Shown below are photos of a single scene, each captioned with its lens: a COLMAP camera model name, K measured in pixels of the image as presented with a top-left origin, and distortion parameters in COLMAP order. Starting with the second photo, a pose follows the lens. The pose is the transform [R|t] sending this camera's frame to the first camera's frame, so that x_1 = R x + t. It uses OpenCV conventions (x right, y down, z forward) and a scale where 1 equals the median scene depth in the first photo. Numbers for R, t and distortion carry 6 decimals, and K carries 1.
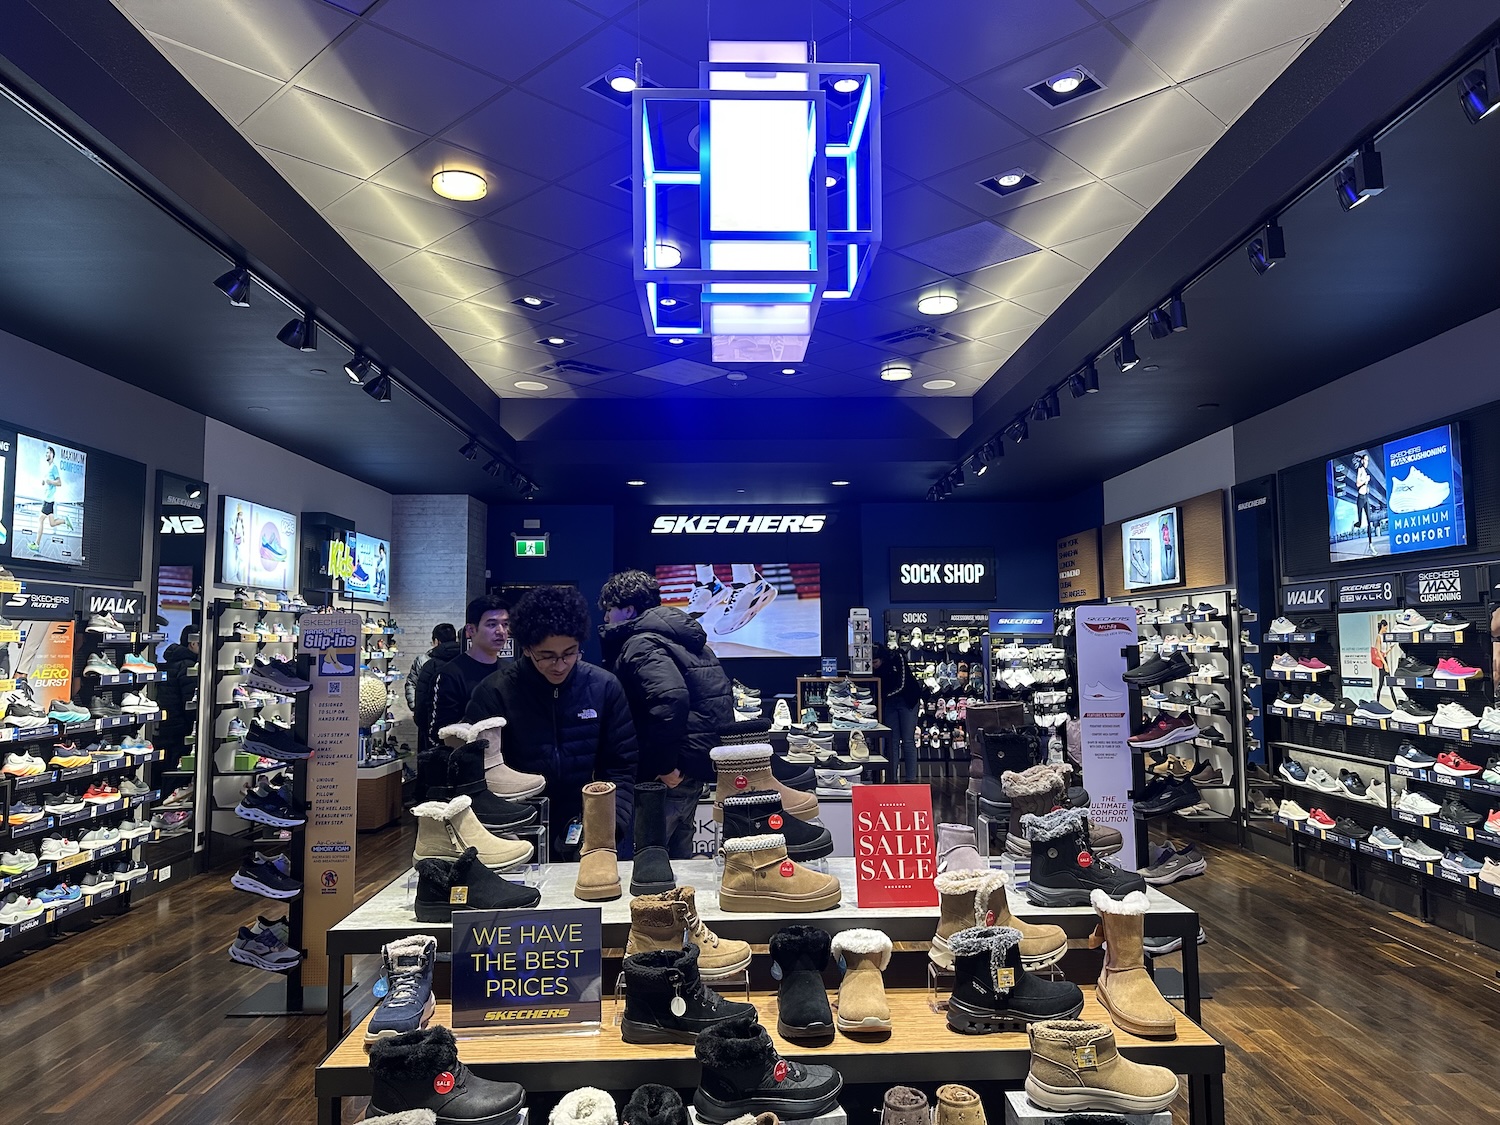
lens RADIAL K [[1038.1, 0, 760.5], [0, 1038.1, 546.5], [0, 0, 1]] dist [0.125075, -0.148005]
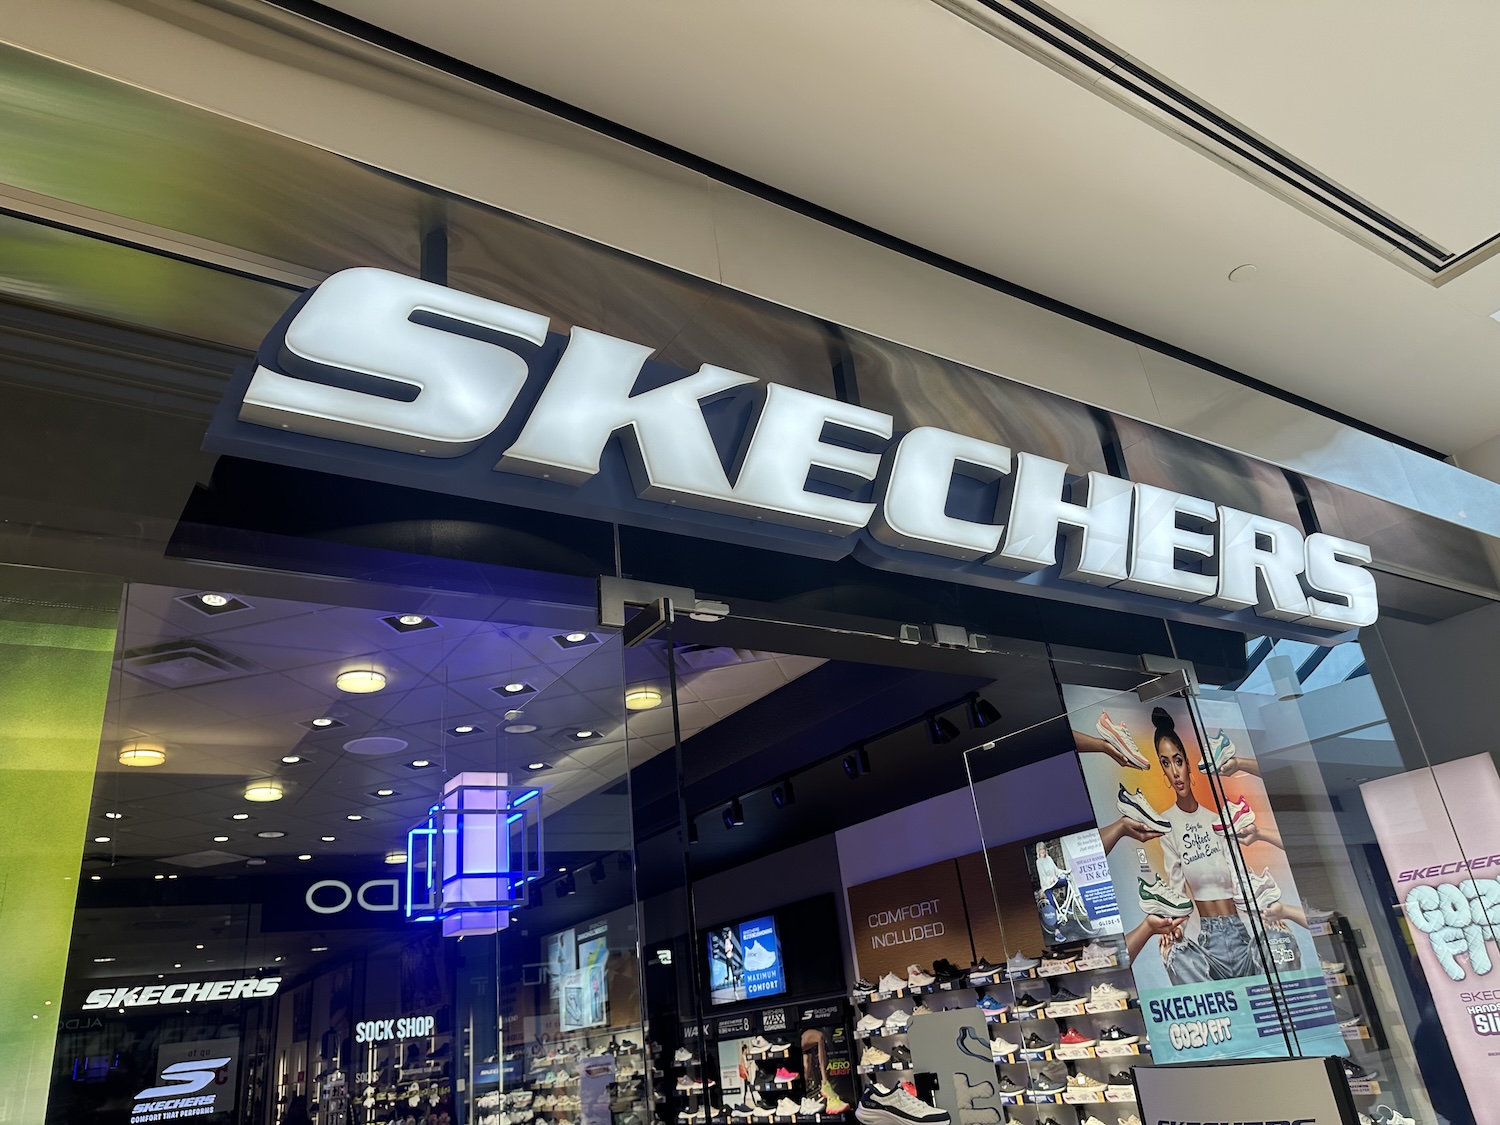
lens RADIAL K [[1073.4, 0, 746.1], [0, 1073.4, 561.0], [0, 0, 1]] dist [0.013637, -0.002228]
pose [[0.849104, 0.135759, 0.510482, -0.283013], [0.054893, 0.938499, -0.340892, -0.052755], [-0.525366, 0.317474, 0.789431, -0.422609]]
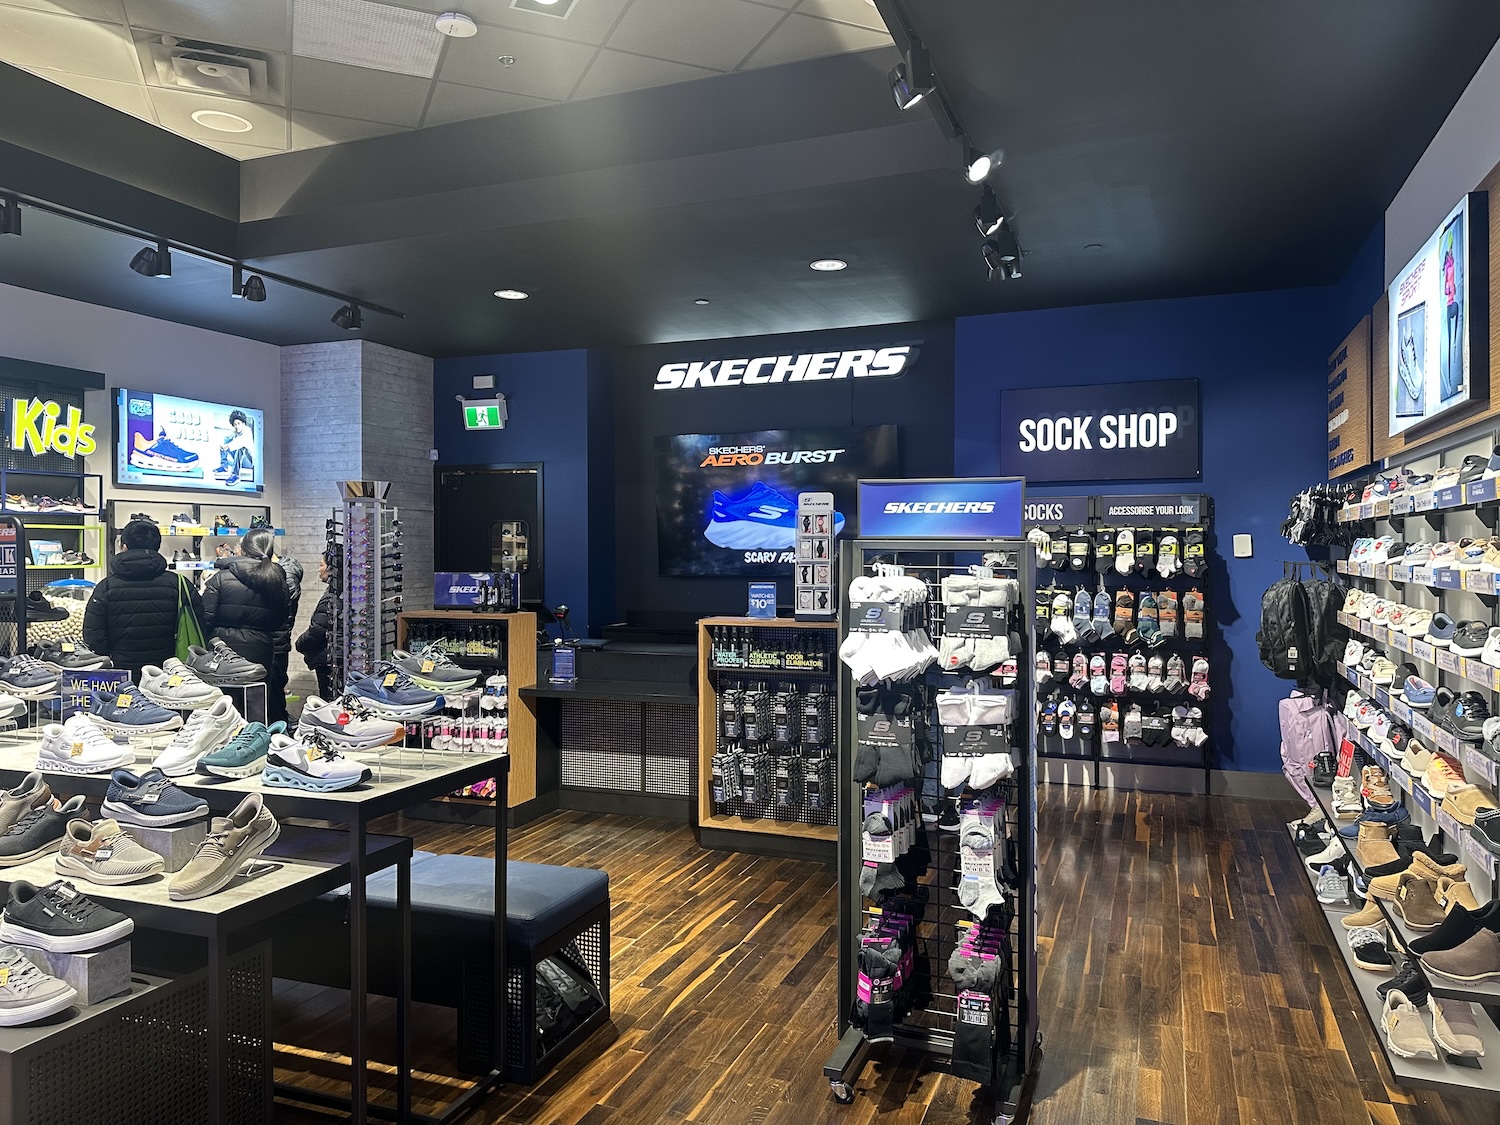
lens RADIAL K [[1038.1, 0, 760.5], [0, 1038.1, 546.5], [0, 0, 1]] dist [0.125075, -0.148005]
pose [[0.923948, 0.005768, -0.382474, 0.413494], [0.028969, 0.995960, 0.085002, 0.062092], [0.381419, -0.089618, 0.920048, 0.746487]]
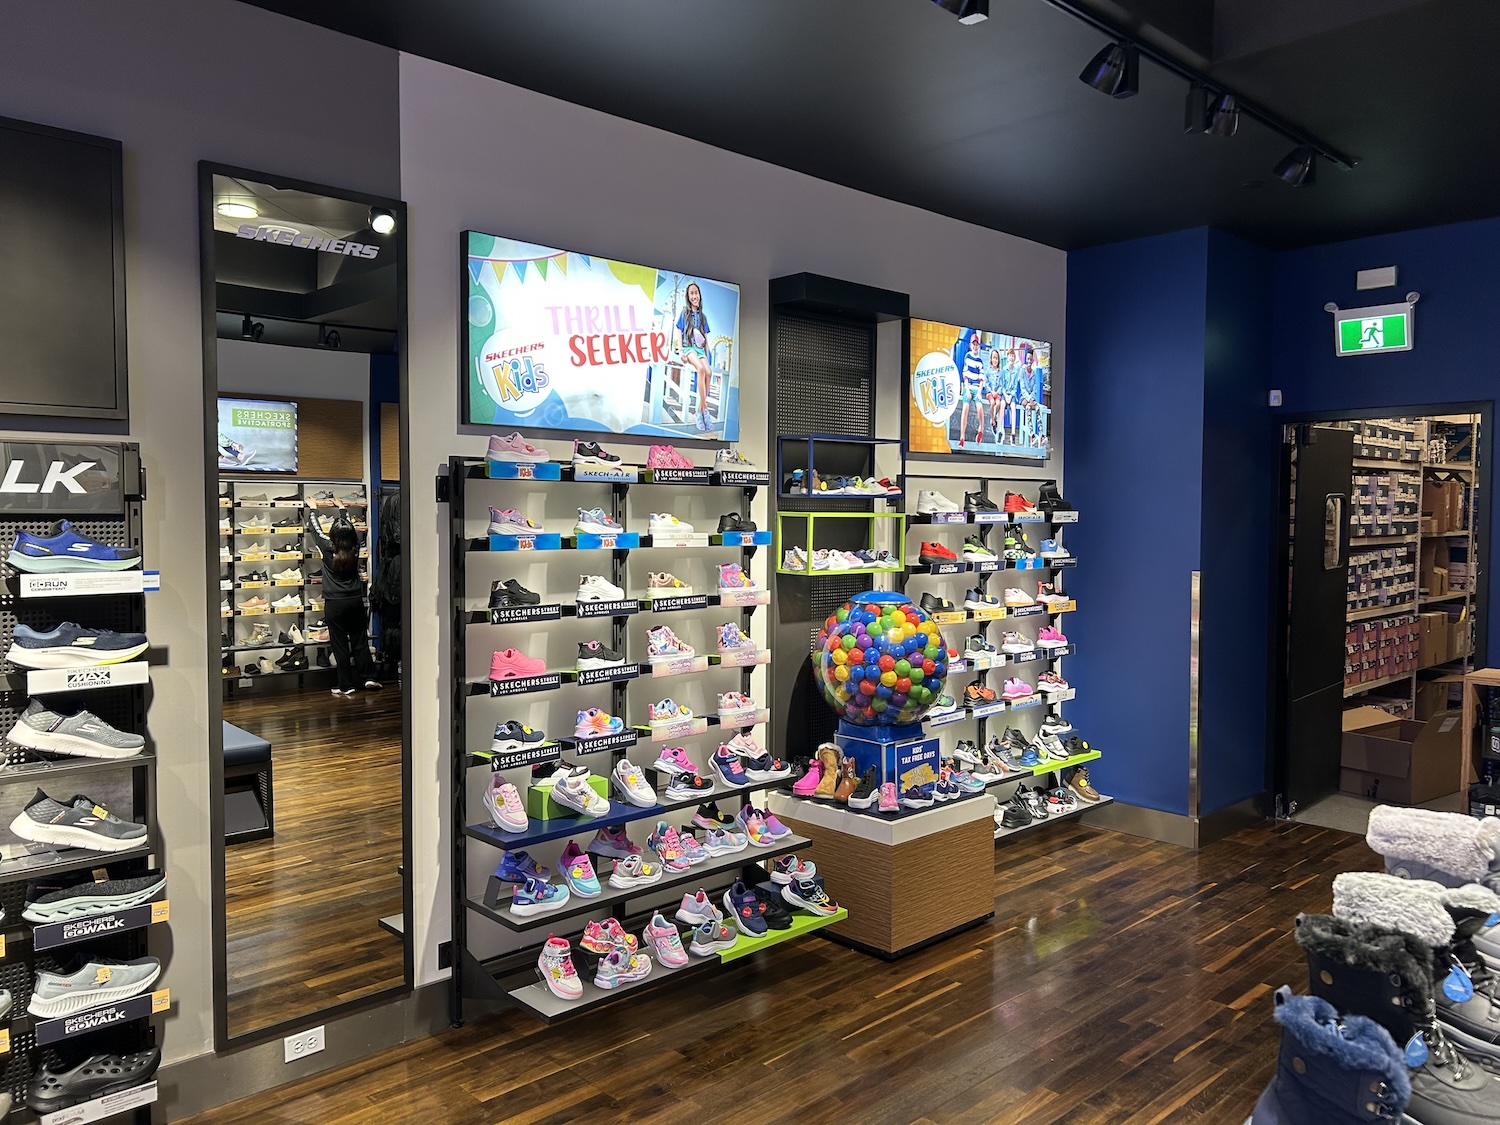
lens RADIAL K [[1127.1, 0, 755.9], [0, 1127.1, 559.3], [0, 0, 1]] dist [0.046045, -0.045228]
pose [[0.675900, 0.038915, -0.735965, -0.065565], [0.059500, 0.992464, 0.107122, 0.053558], [0.734588, -0.116194, 0.668491, 0.854502]]
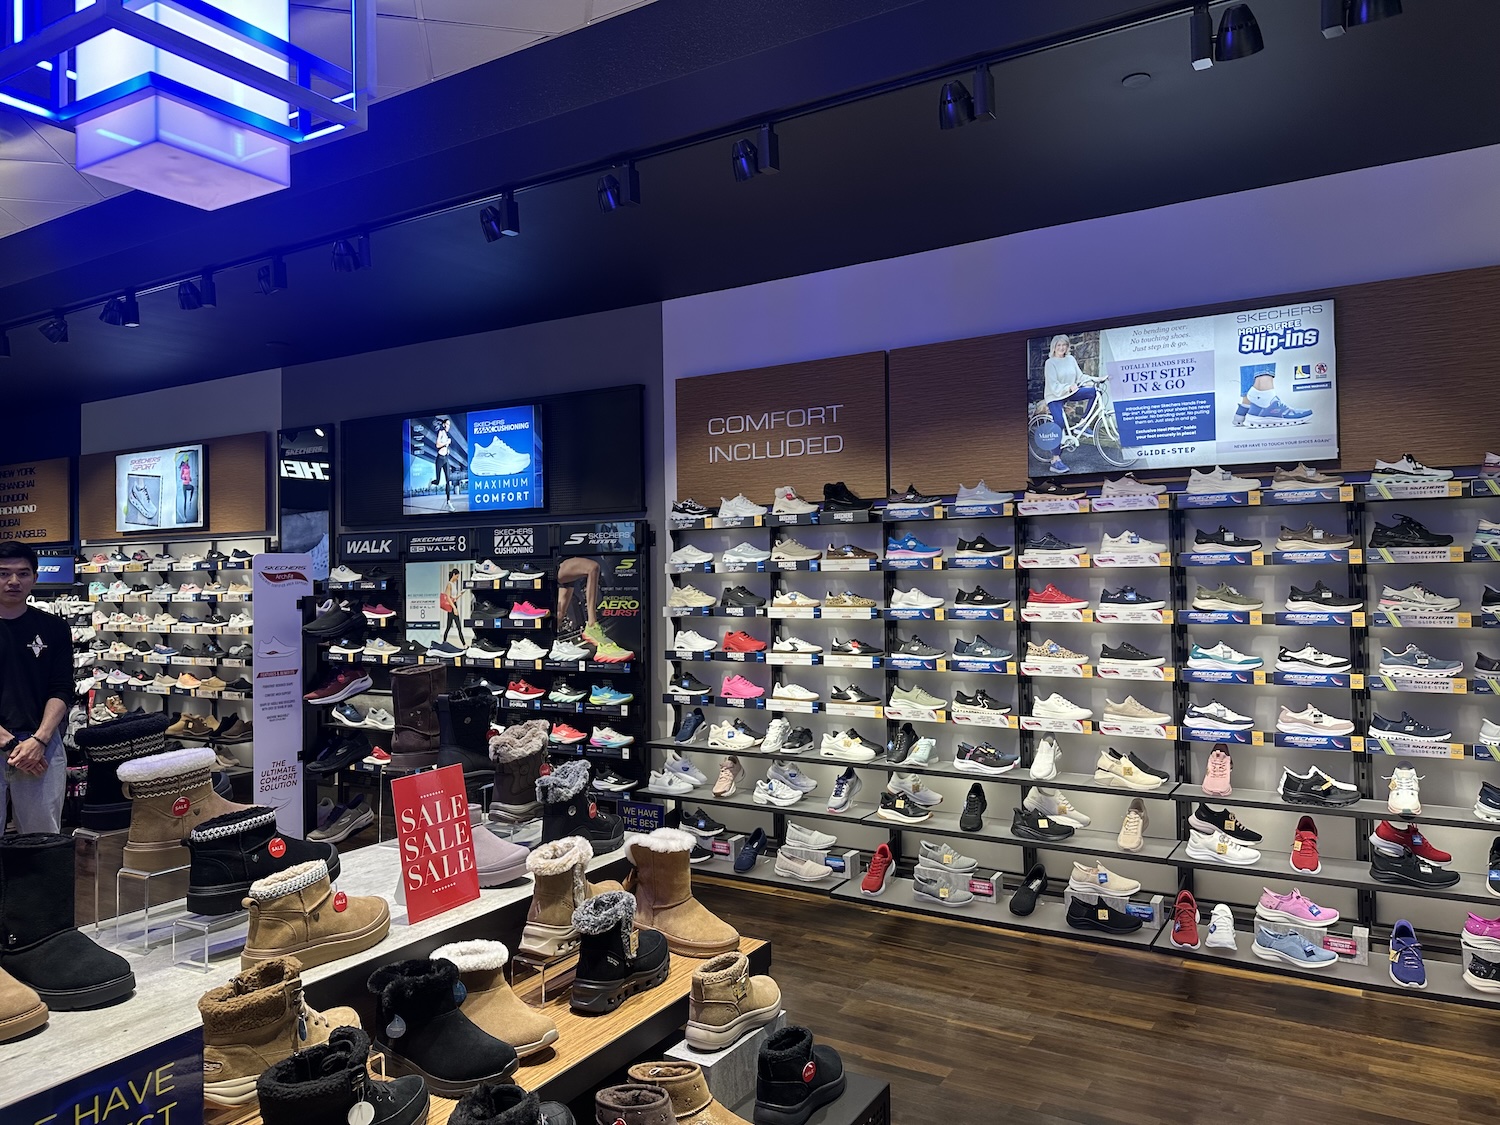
lens RADIAL K [[1038.1, 0, 760.5], [0, 1038.1, 546.5], [0, 0, 1]] dist [0.125075, -0.148005]
pose [[0.539009, 0.026105, 0.841895, -0.160145], [-0.068308, 0.997582, 0.012800, 0.008470], [-0.839526, -0.064408, 0.539489, 0.124288]]
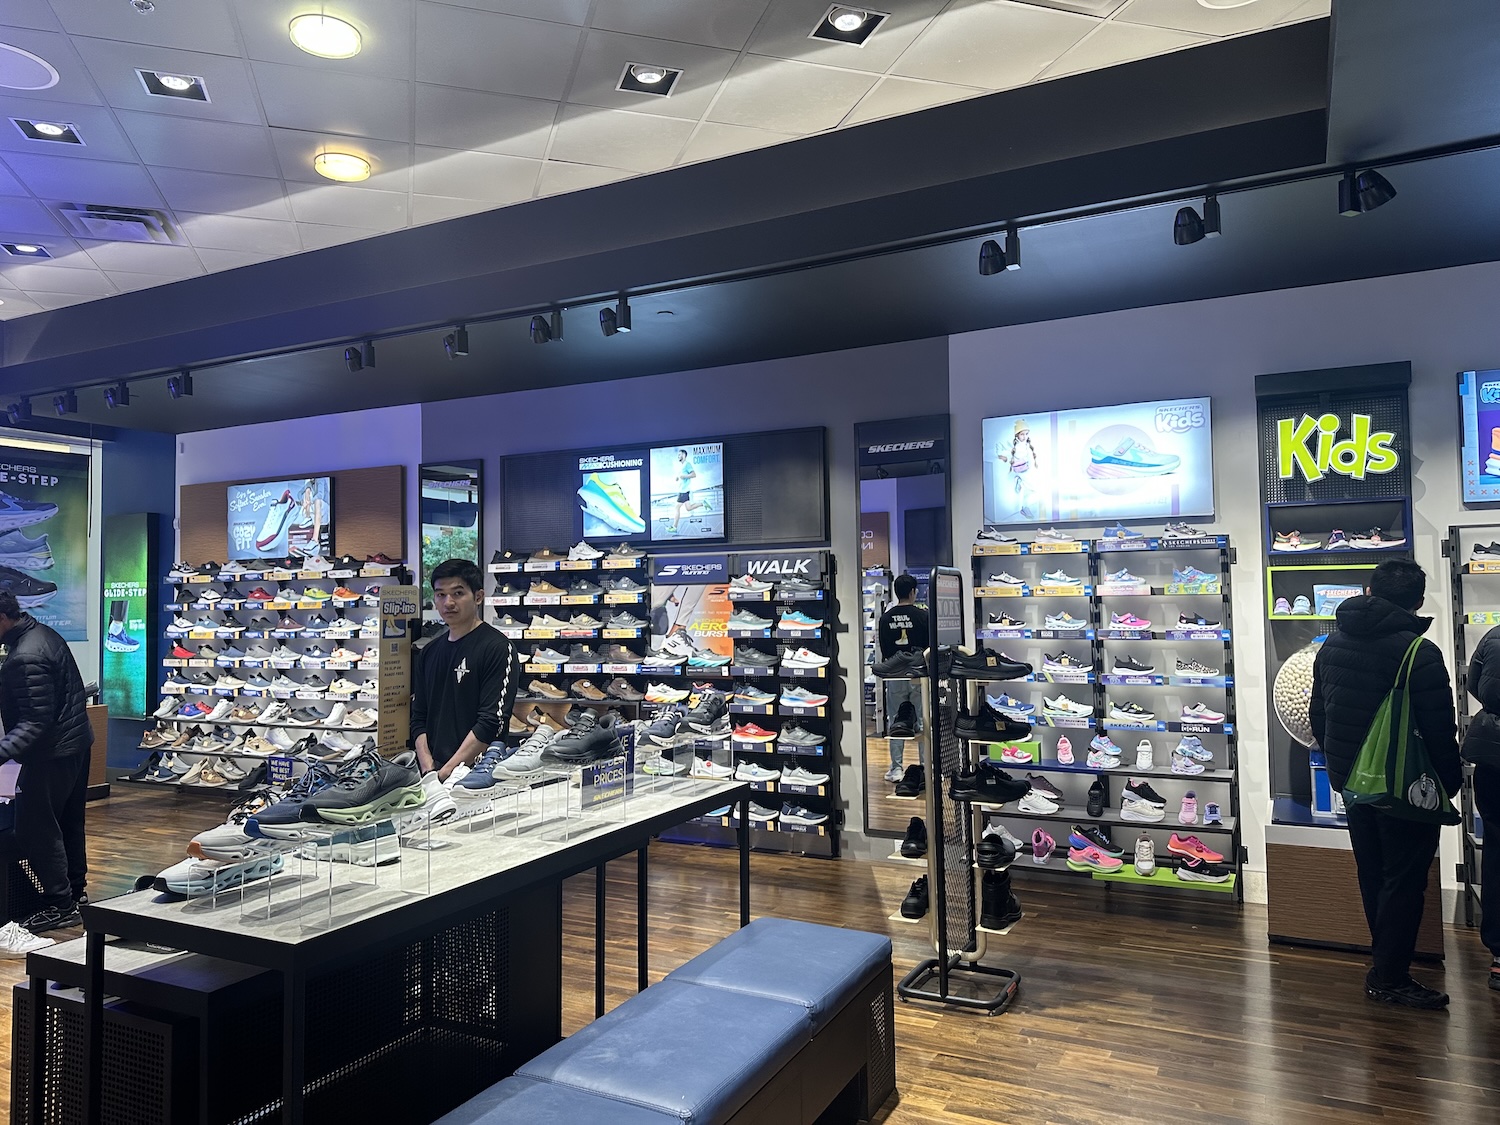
lens RADIAL K [[1073.4, 0, 746.1], [0, 1073.4, 561.0], [0, 0, 1]] dist [0.013637, -0.002228]
pose [[-0.484847, -0.011761, -0.874520, 0.354132], [0.102022, 0.992323, -0.069908, 0.115927], [0.868628, -0.123115, -0.479925, 1.413217]]
